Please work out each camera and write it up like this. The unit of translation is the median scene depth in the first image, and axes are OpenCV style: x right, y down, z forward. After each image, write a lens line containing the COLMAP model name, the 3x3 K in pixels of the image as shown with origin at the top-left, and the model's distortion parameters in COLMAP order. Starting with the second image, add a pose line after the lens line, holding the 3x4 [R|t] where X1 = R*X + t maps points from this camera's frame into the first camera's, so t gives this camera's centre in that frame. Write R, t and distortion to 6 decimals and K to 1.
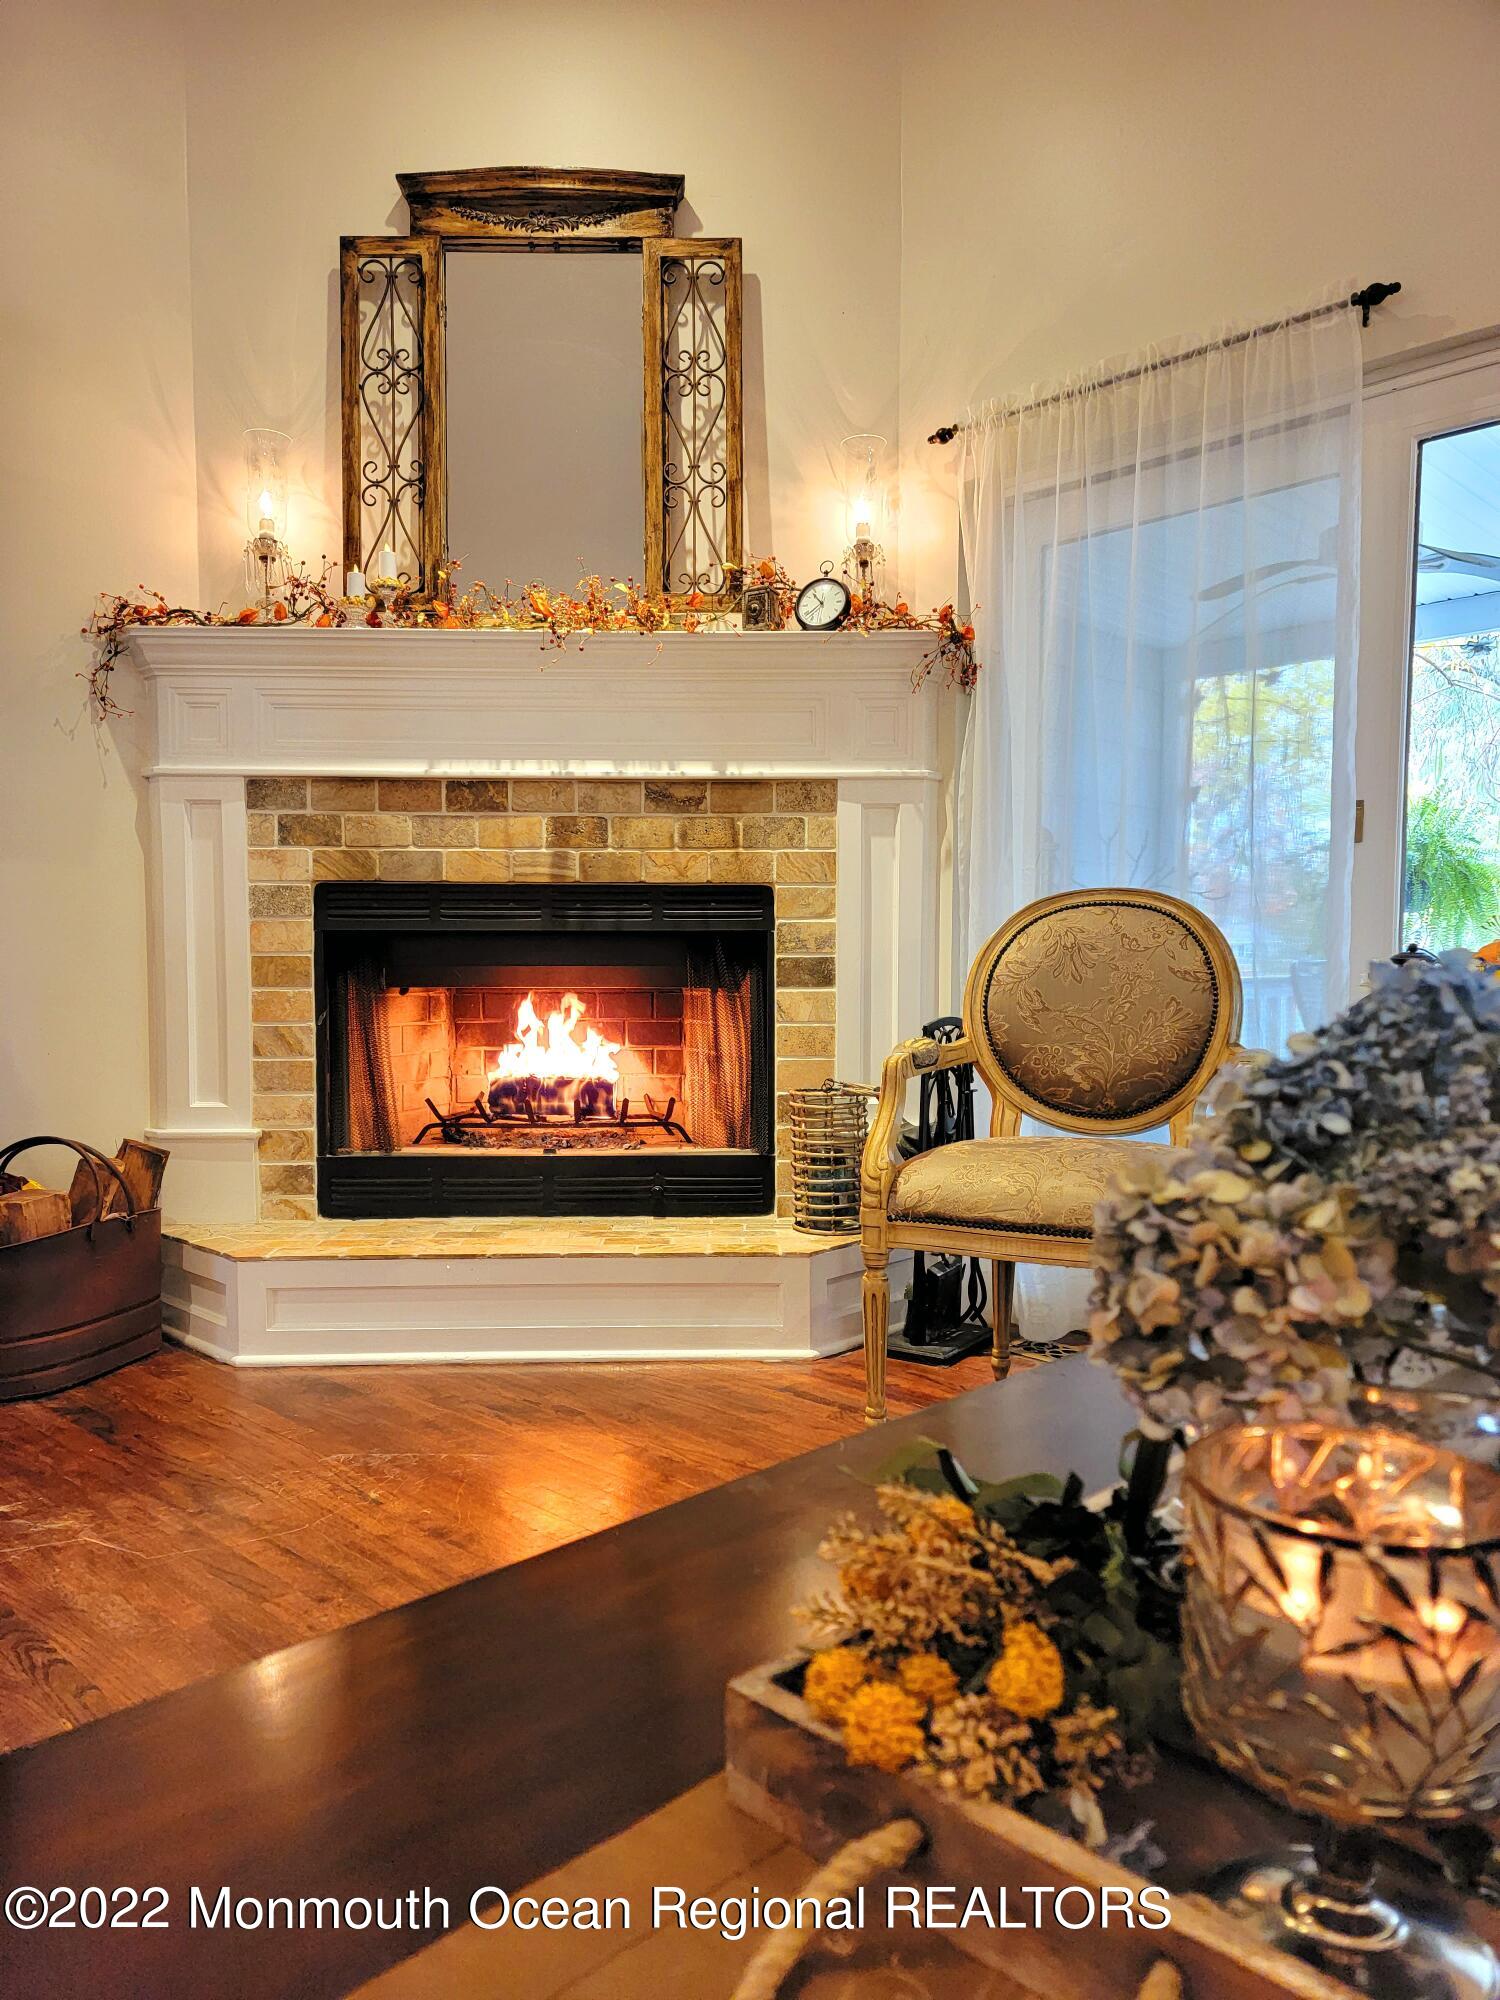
lens RADIAL K [[1382.1, 0, 750.9], [0, 1382.1, 1024.0], [0, 0, 1]] dist [0.100192, -0.084843]
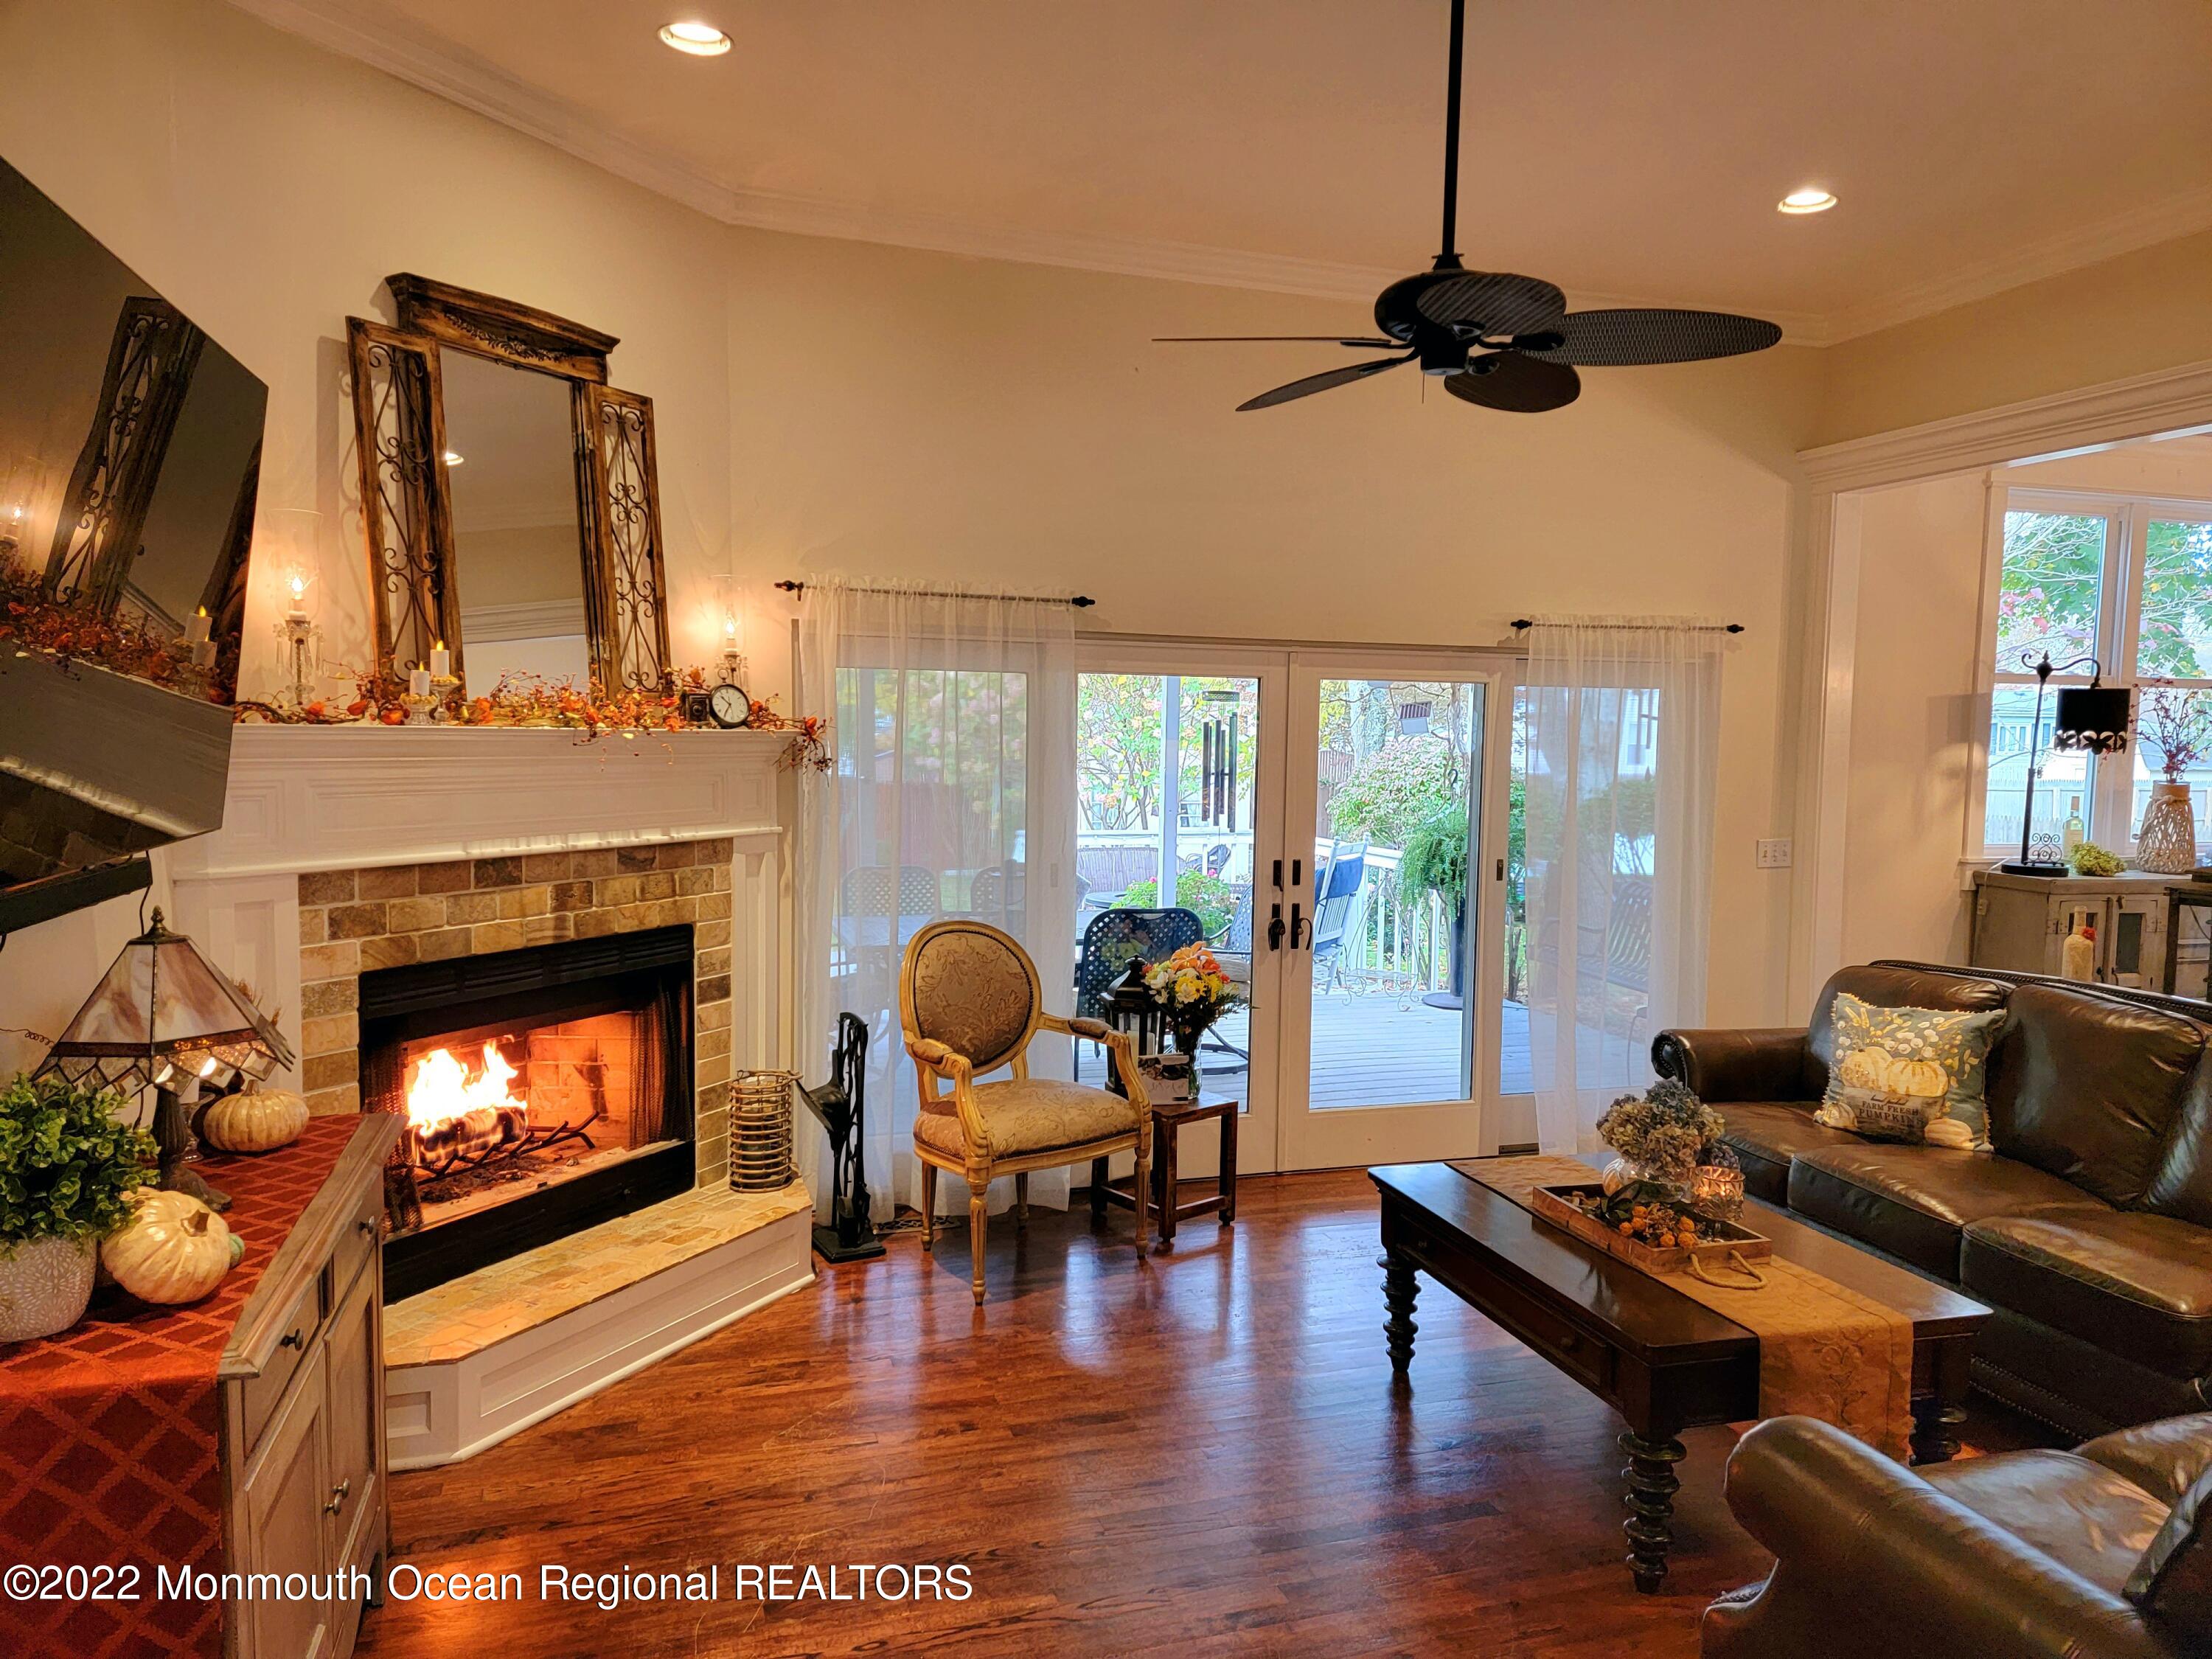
lens RADIAL K [[1528.7, 0, 1123.5], [0, 1528.7, 848.4], [0, 0, 1]] dist [0.100192, -0.084843]
pose [[0.461222, -0.062713, 0.885065, -1.026055], [0.024150, 0.998017, 0.058132, -0.239244], [-0.886956, -0.005437, 0.461822, 0.025089]]
